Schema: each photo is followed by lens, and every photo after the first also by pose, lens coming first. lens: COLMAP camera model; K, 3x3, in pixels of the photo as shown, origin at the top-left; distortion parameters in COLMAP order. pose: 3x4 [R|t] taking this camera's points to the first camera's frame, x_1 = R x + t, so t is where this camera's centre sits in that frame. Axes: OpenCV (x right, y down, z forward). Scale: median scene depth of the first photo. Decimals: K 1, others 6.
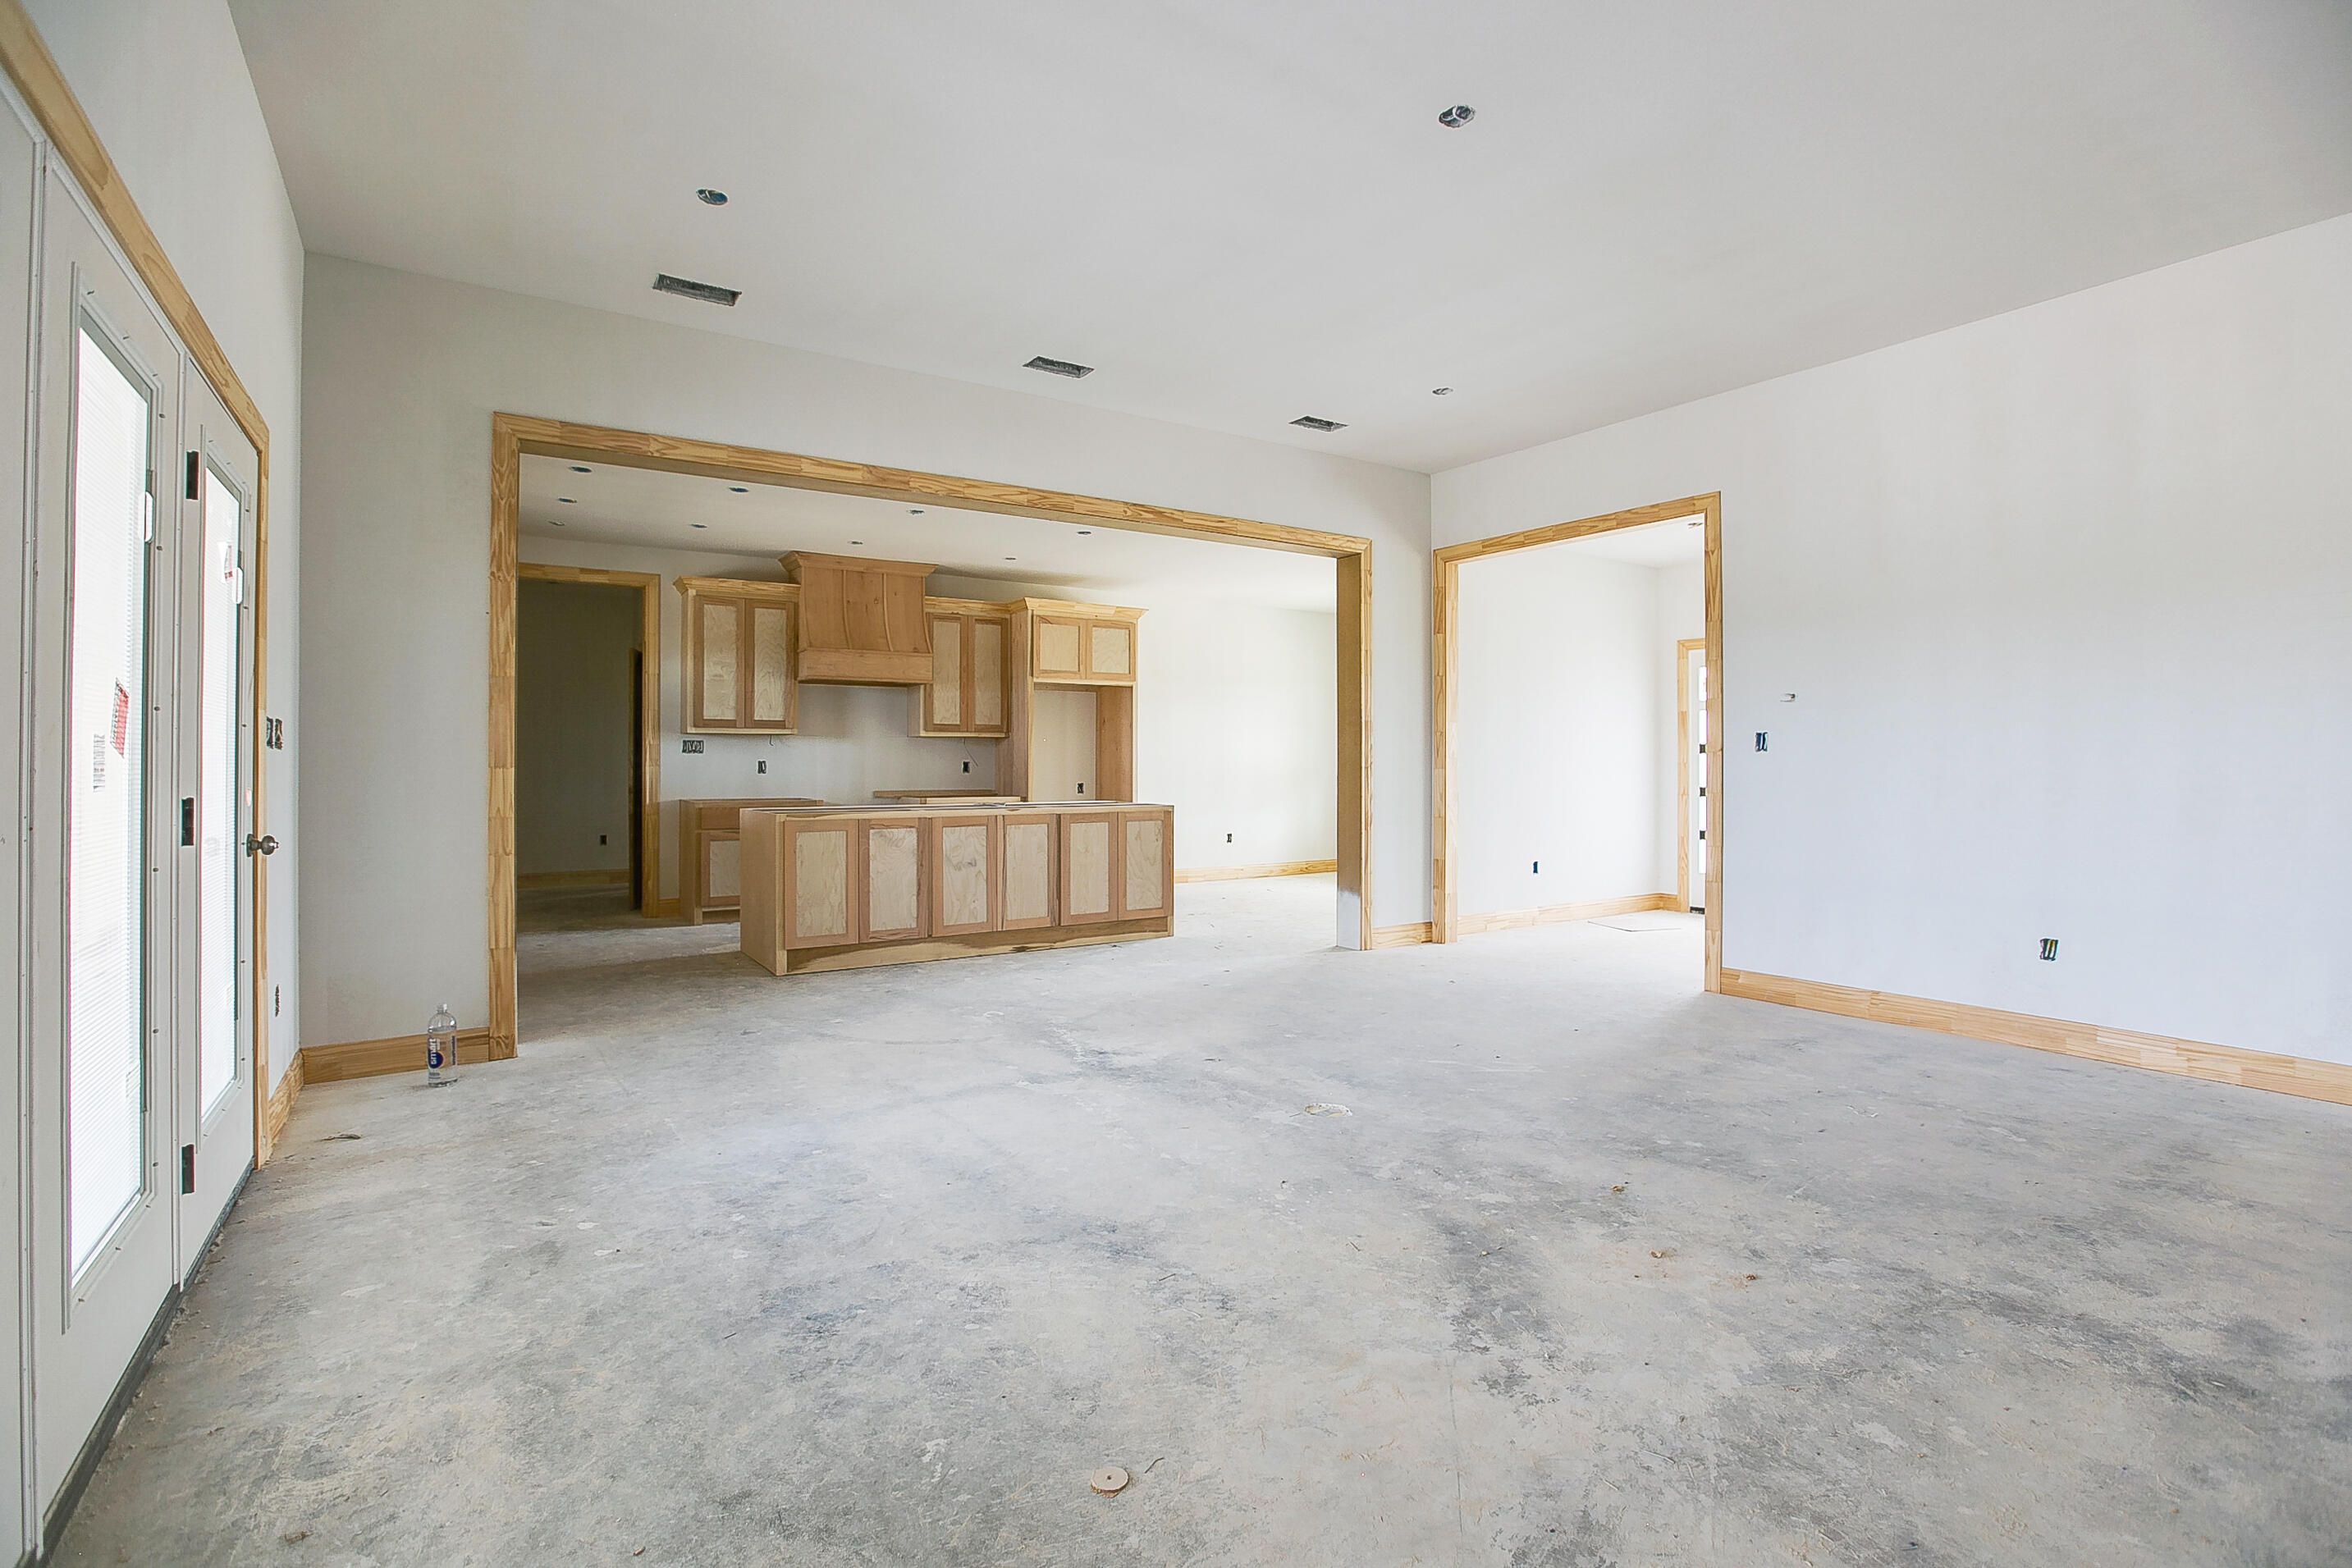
lens RADIAL K [[1069.1, 0, 1170.2], [0, 1069.1, 771.2], [0, 0, 1]] dist [-0.029579, 0.004944]
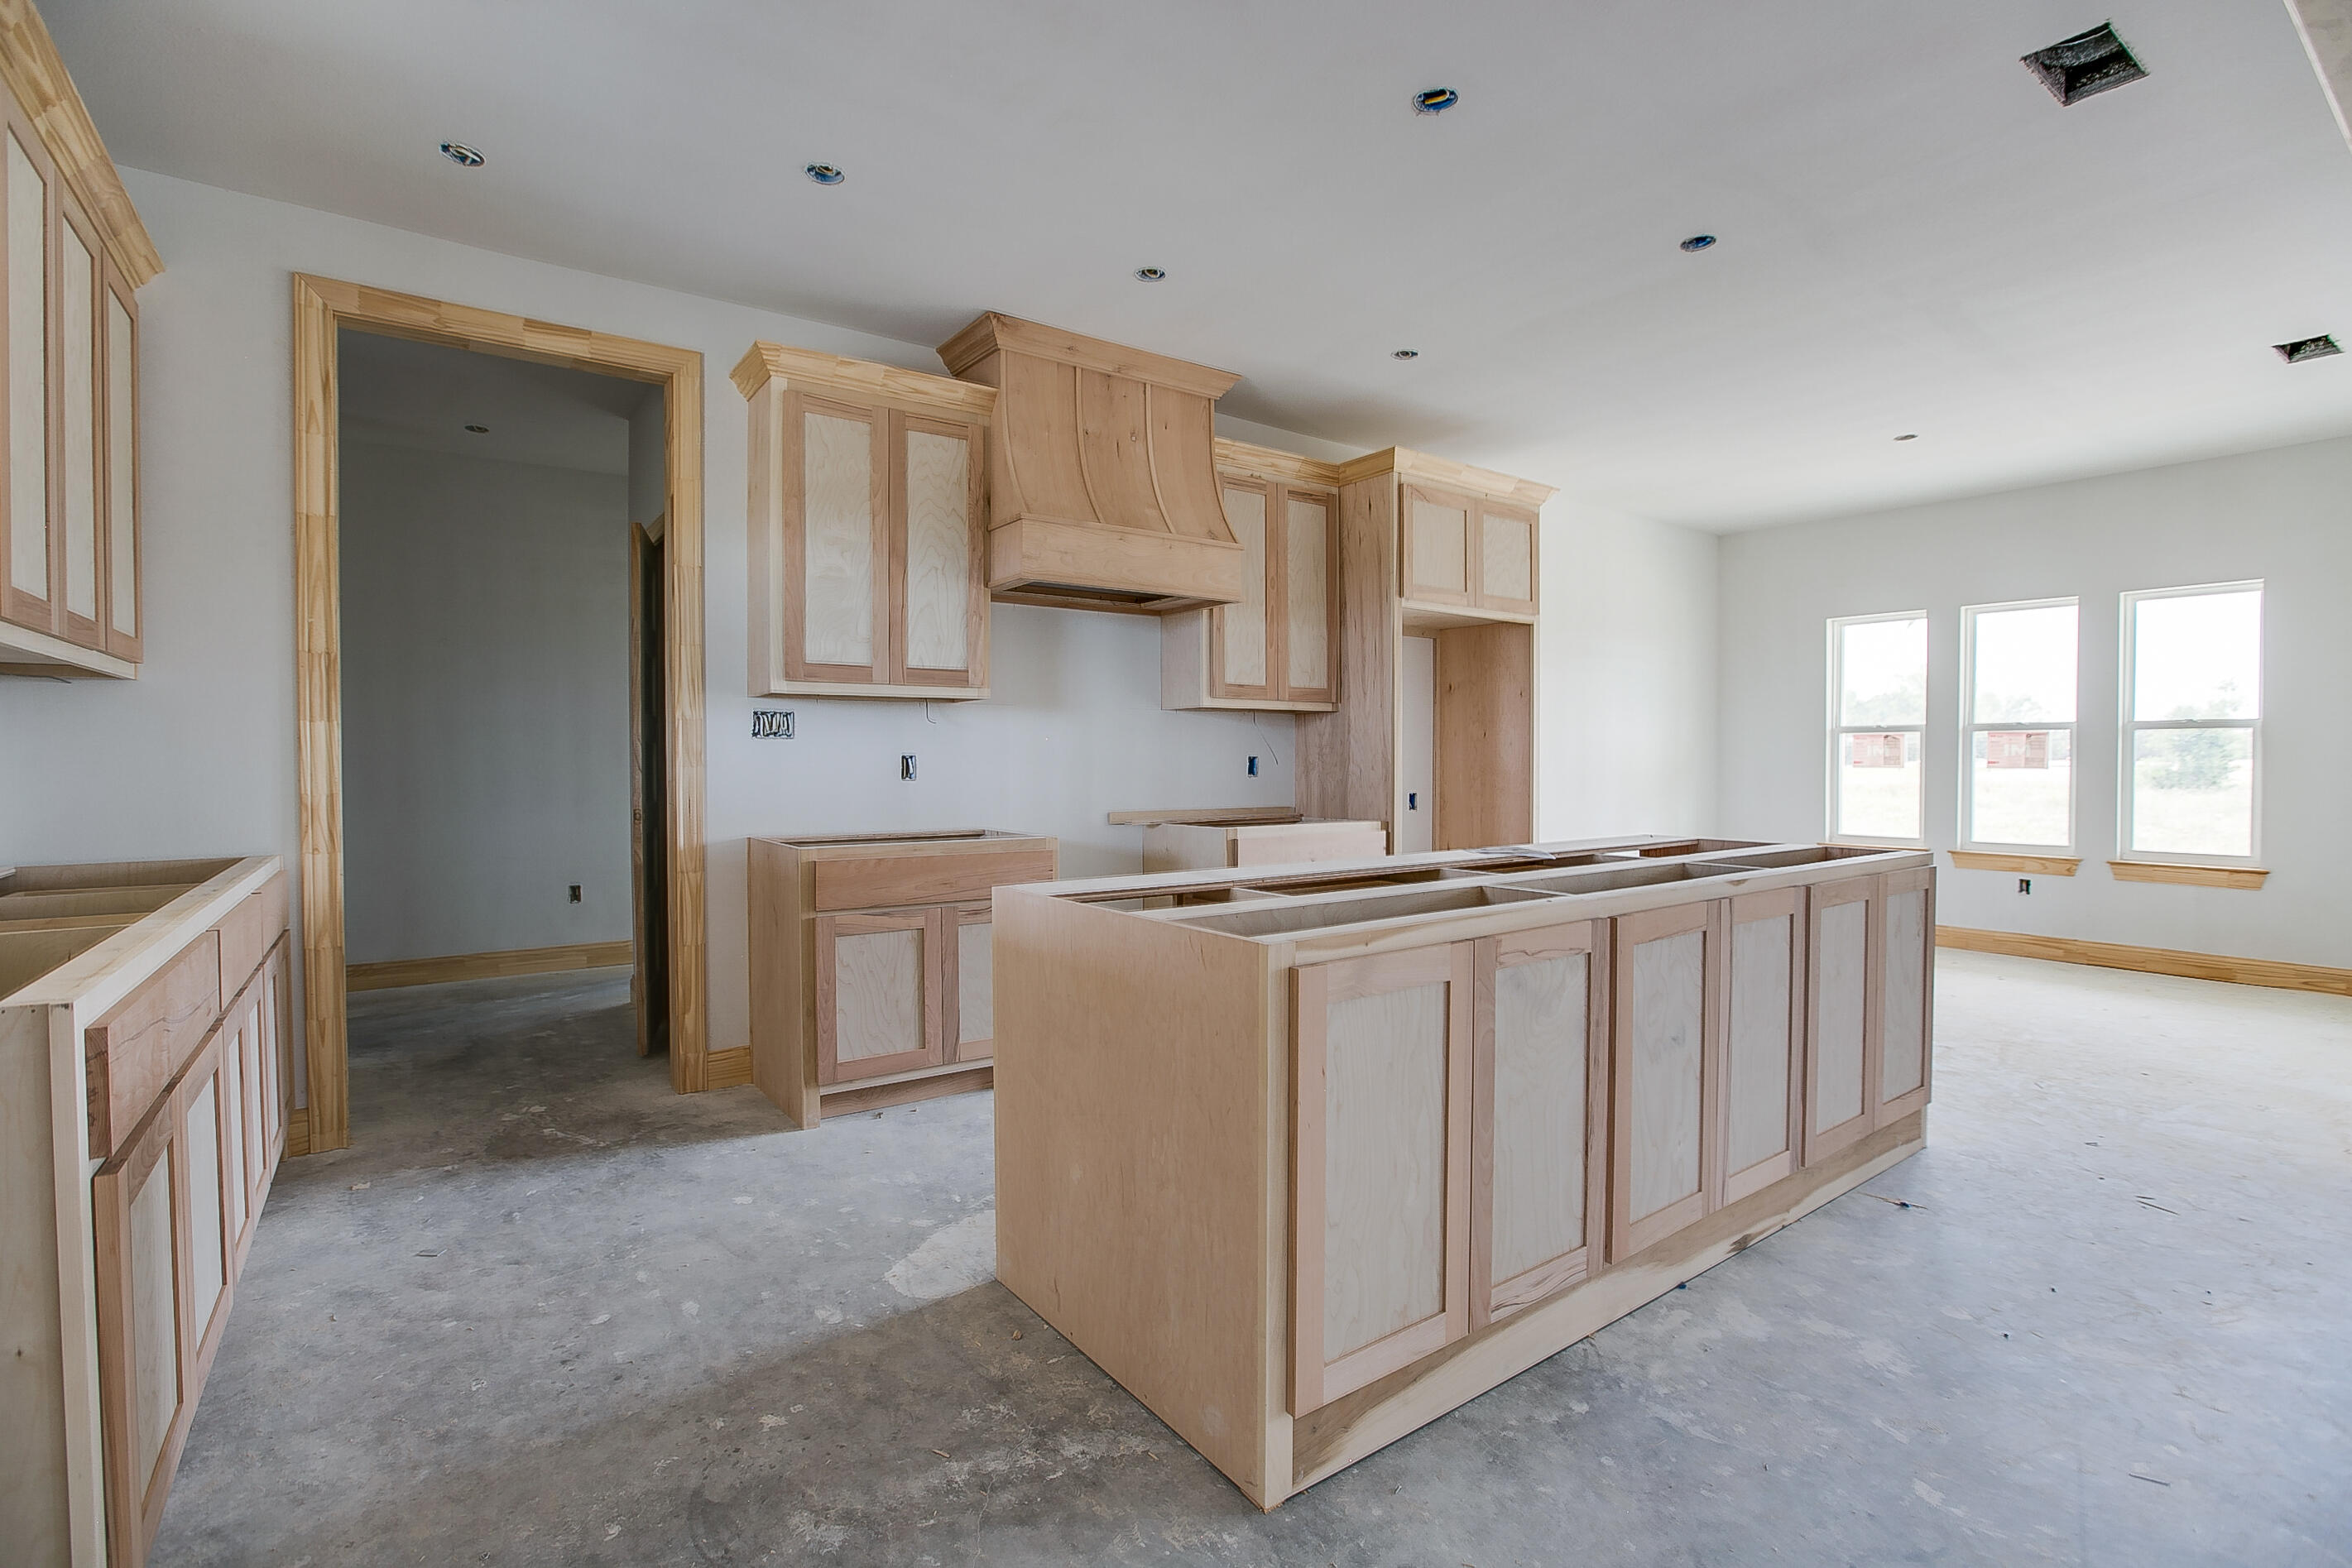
lens RADIAL K [[1069.1, 0, 1183.2], [0, 1069.1, 789.0], [0, 0, 1]] dist [-0.029579, 0.004944]
pose [[0.999093, -0.001720, 0.042544, -0.295073], [0.000970, 0.999844, 0.017635, -0.002273], [-0.042568, -0.017578, 0.998939, 0.531855]]
